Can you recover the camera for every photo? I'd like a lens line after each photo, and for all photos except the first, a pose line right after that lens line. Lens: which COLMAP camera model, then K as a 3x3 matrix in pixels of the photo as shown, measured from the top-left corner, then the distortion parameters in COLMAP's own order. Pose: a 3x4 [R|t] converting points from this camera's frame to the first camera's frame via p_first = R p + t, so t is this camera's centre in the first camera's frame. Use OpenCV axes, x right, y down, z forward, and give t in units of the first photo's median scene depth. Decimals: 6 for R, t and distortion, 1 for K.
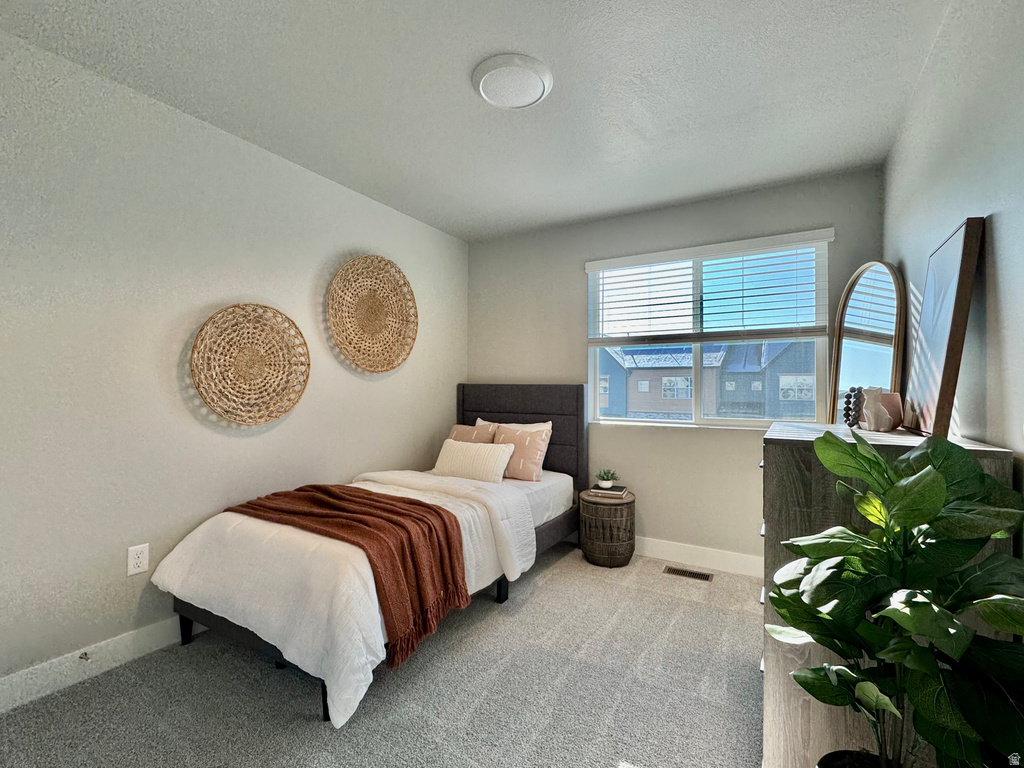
lens RADIAL K [[475.0, 0, 512.0], [0, 475.0, 384.8], [0, 0, 1]] dist [0.001427, -0.000108]
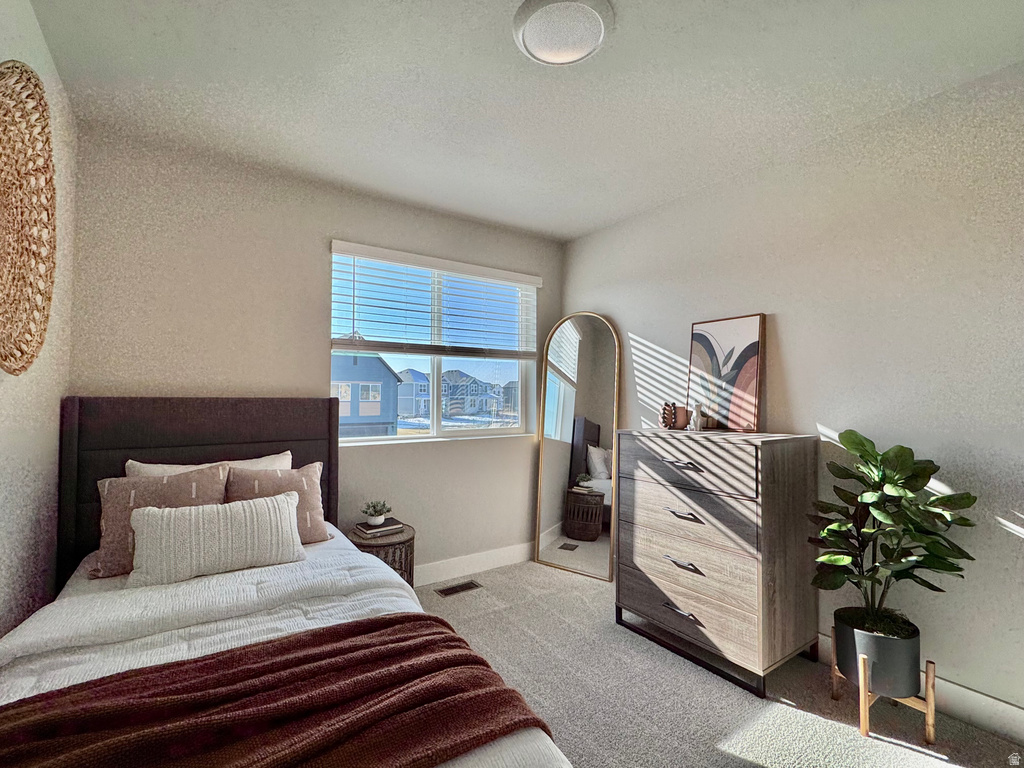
lens RADIAL K [[475.0, 0, 512.0], [0, 475.0, 384.8], [0, 0, 1]] dist [0.001427, -0.000108]
pose [[0.406549, 0.016718, 0.913476, -0.497286], [-0.009630, 0.999855, -0.014013, -0.016026], [-0.913578, -0.003100, 0.406651, 0.492891]]
